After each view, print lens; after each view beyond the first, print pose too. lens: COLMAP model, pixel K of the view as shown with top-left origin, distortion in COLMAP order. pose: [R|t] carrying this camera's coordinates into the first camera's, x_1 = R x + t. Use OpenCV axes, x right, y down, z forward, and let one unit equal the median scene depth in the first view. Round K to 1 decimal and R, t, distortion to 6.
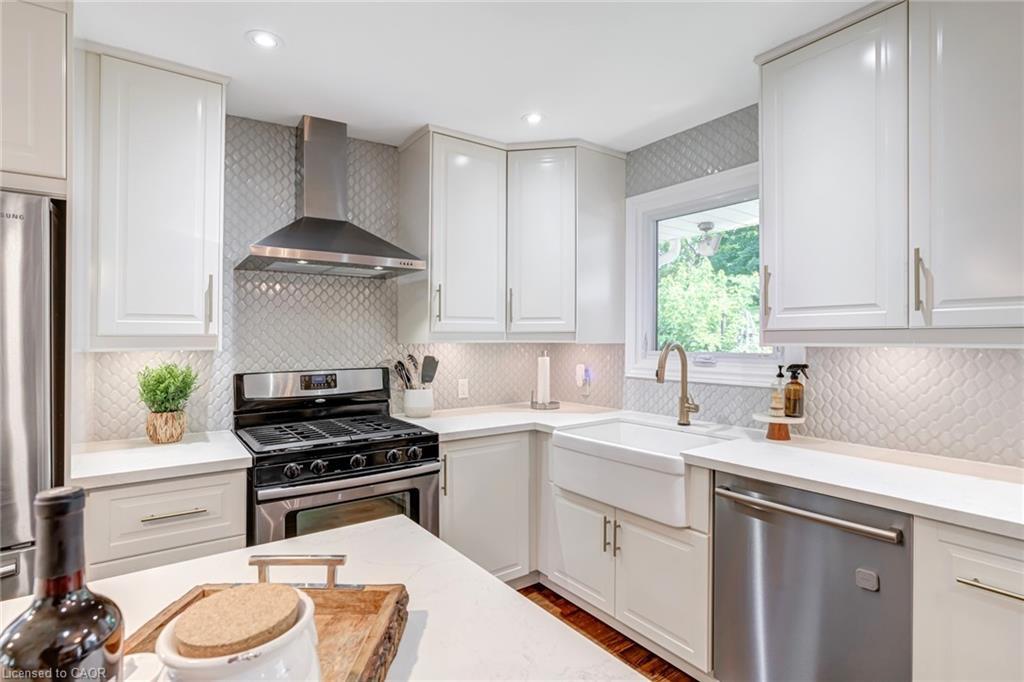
lens RADIAL K [[503.3, 0, 492.2], [0, 503.3, 339.3], [0, 0, 1]] dist [-0.009568, 0.000158]
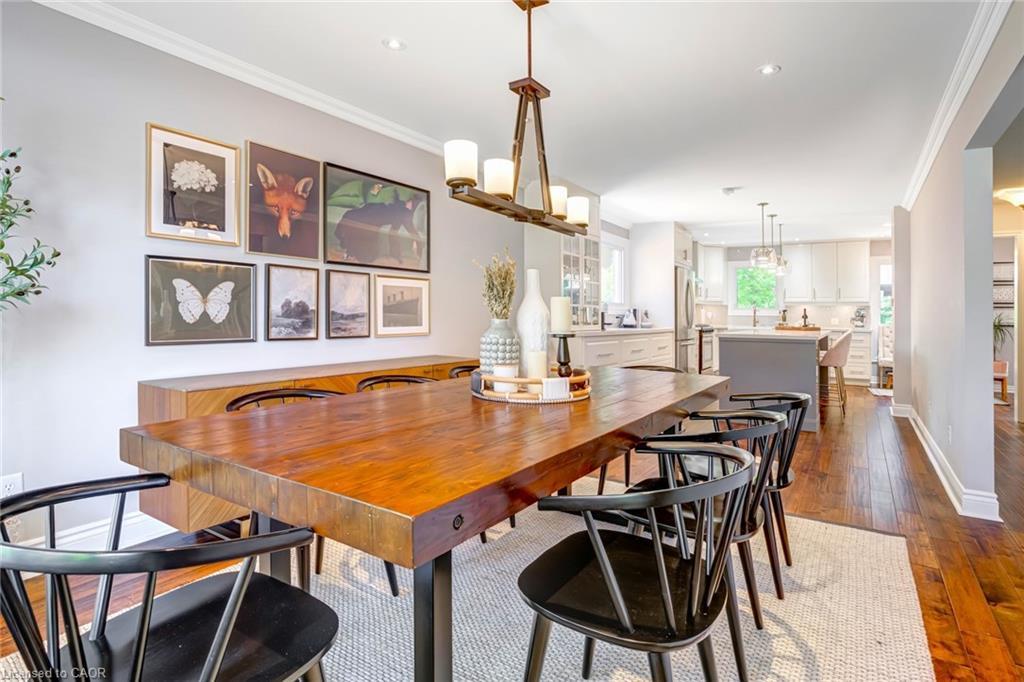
lens RADIAL K [[543.9, 0, 511.2], [0, 543.9, 303.3], [0, 0, 1]] dist [-0.002325, -0.000164]
pose [[0.917460, 0.030103, 0.396688, -2.851773], [-0.022407, 0.999460, -0.024020, 0.130397], [-0.397197, 0.013149, 0.917639, -1.982790]]
